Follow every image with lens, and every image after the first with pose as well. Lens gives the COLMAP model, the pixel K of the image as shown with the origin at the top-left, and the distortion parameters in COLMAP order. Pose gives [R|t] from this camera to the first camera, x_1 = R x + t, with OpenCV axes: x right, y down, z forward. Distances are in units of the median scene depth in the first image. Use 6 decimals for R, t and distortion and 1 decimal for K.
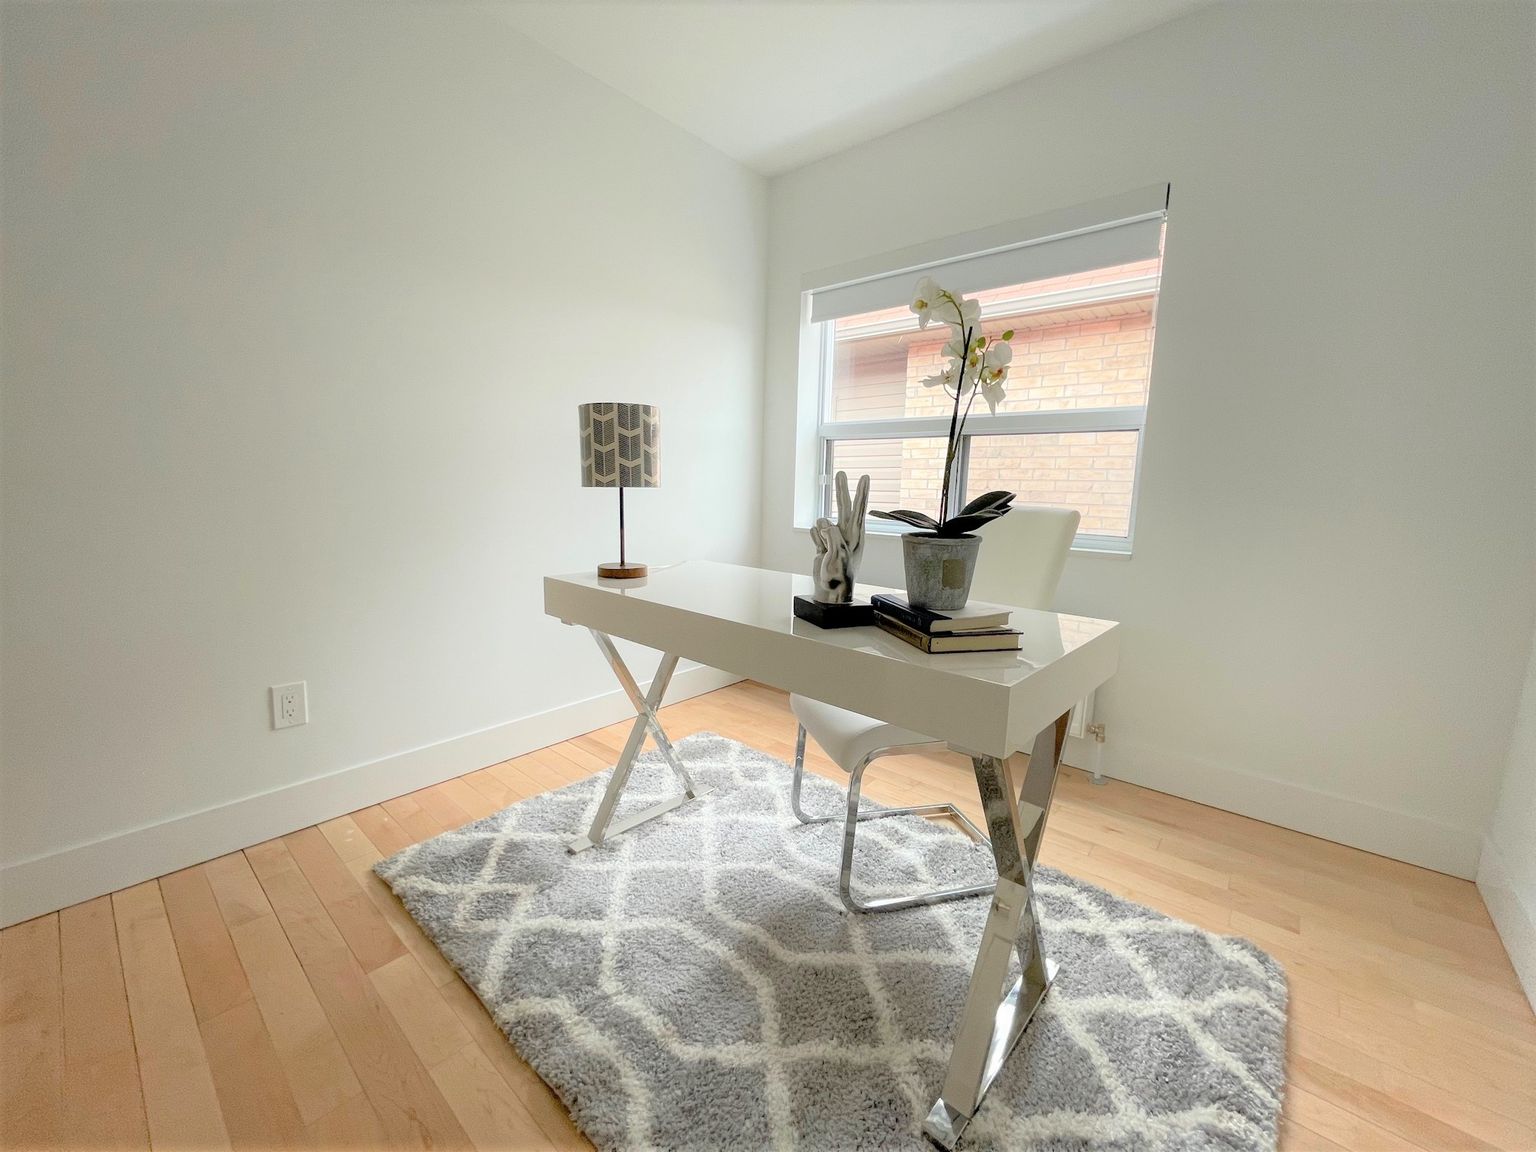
lens RADIAL K [[632.1, 0, 768.0], [0, 632.1, 576.0], [0, 0, 1]] dist [-0.000447, -0.000343]
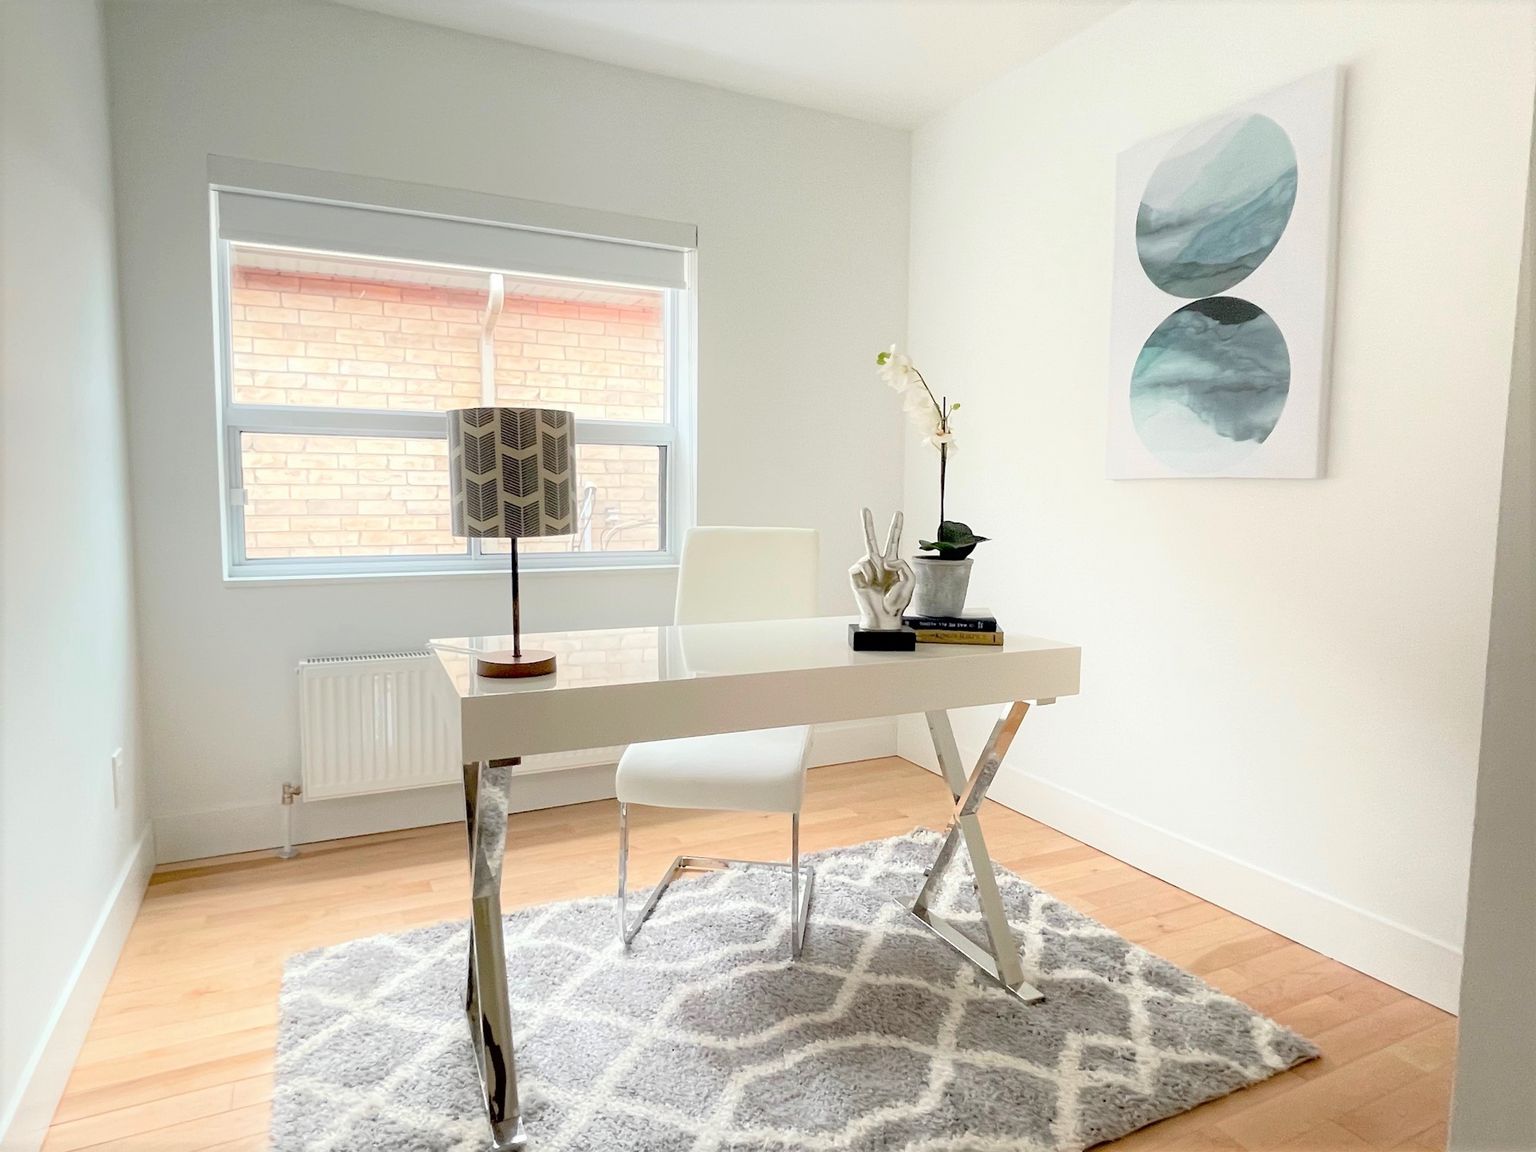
lens RADIAL K [[928.4, 0, 738.0], [0, 928.4, 572.4], [0, 0, 1]] dist [0.011807, 0.000004]
pose [[0.384966, -0.106128, 0.916809, -1.021290], [0.138379, 0.988775, 0.056354, -0.127310], [-0.912498, 0.105172, 0.395330, 0.419047]]
